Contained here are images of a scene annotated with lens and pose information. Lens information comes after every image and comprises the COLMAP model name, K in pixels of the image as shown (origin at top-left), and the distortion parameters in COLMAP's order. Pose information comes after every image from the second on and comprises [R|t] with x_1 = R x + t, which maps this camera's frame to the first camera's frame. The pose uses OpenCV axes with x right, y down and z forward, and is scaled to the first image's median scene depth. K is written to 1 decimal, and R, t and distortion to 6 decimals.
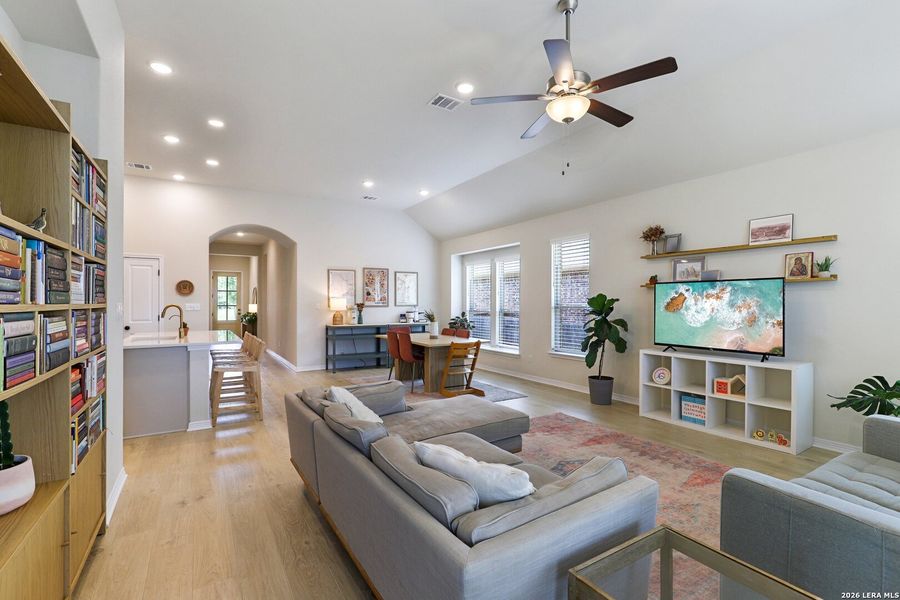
lens RADIAL K [[411.5, 0, 456.2], [0, 411.5, 301.5], [0, 0, 1]] dist [-0.009259, -0.001256]
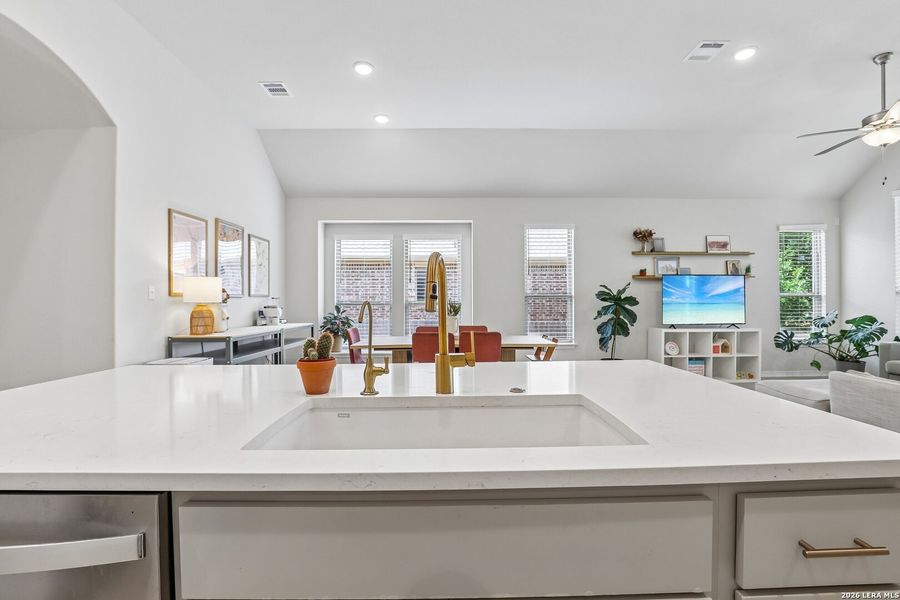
lens RADIAL K [[411.5, 0, 465.3], [0, 411.5, 301.0], [0, 0, 1]] dist [-0.009259, -0.001256]
pose [[0.507848, -0.000529, 0.861446, -0.961488], [0.001049, 0.999999, -0.000004, 0.035518], [-0.861446, 0.000906, 0.507849, 0.944551]]
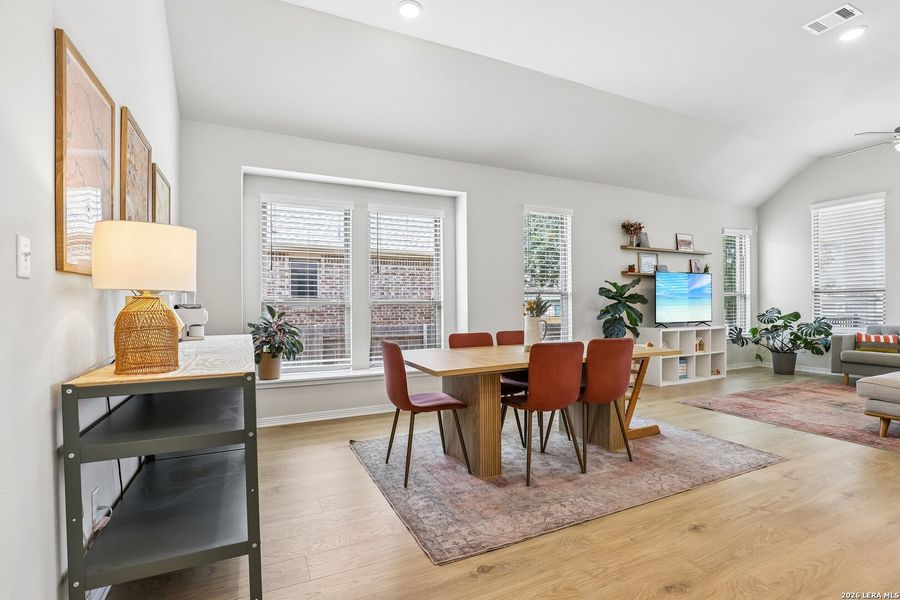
lens RADIAL K [[418.8, 0, 456.5], [0, 418.8, 307.2], [0, 0, 1]] dist [-0.022781, 0.001359]
pose [[0.114260, -0.008987, 0.993410, -0.824855], [0.002829, 0.999958, 0.008721, 0.048790], [-0.993447, 0.001814, 0.114281, 1.533216]]
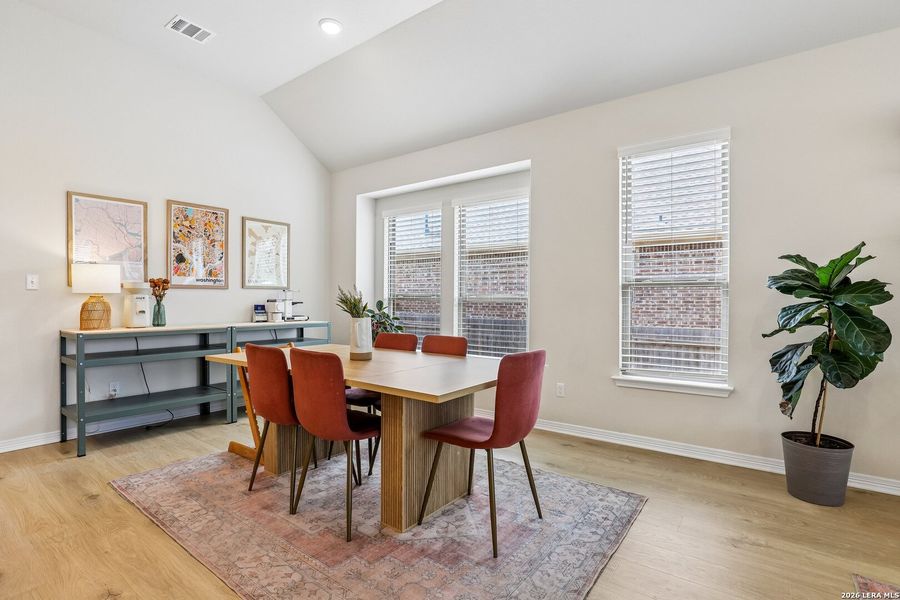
lens RADIAL K [[418.8, 0, 453.5], [0, 418.8, 299.9], [0, 0, 1]] dist [-0.022781, 0.001359]
pose [[0.925473, 0.003604, 0.378797, -0.209030], [-0.004635, 0.999988, 0.001810, 0.046064], [-0.378786, -0.003431, 0.925478, 0.896710]]
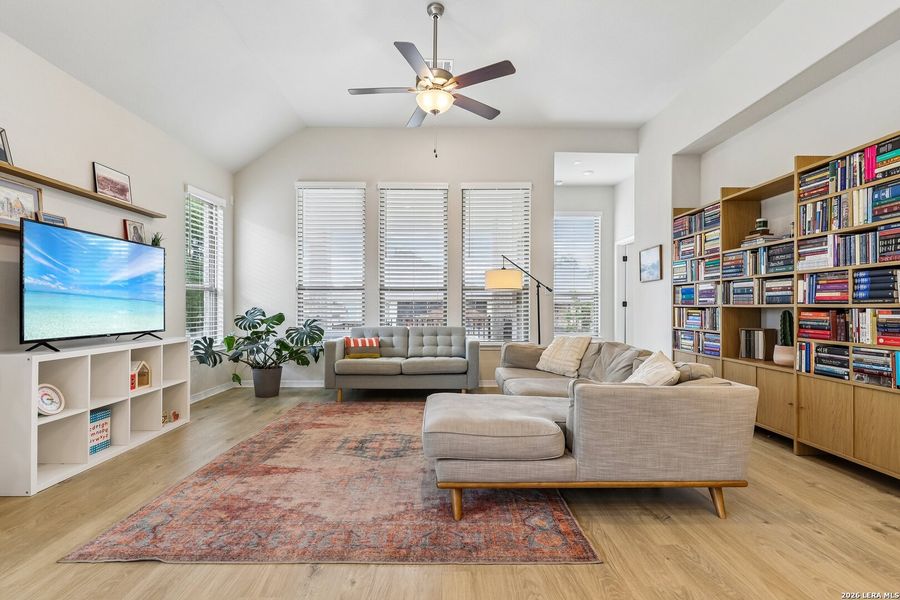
lens RADIAL K [[411.5, 0, 446.2], [0, 411.5, 307.5], [0, 0, 1]] dist [-0.009259, -0.001256]
pose [[-0.851180, -0.005693, 0.524843, -0.221278], [-0.005697, 0.999982, 0.001608, 0.062054], [-0.524843, -0.001621, -0.851197, 1.229049]]
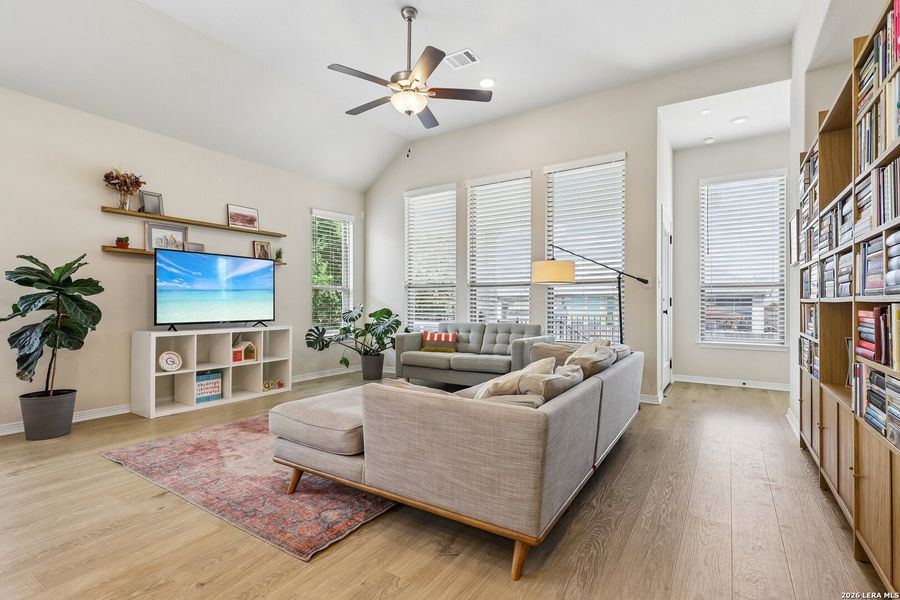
lens RADIAL K [[418.8, 0, 464.0], [0, 418.8, 304.7], [0, 0, 1]] dist [-0.022781, 0.001359]
pose [[-0.440609, -0.005356, 0.897683, -0.541733], [-0.003914, 0.999984, 0.004045, 0.063143], [-0.897691, -0.001731, -0.440623, 0.871332]]
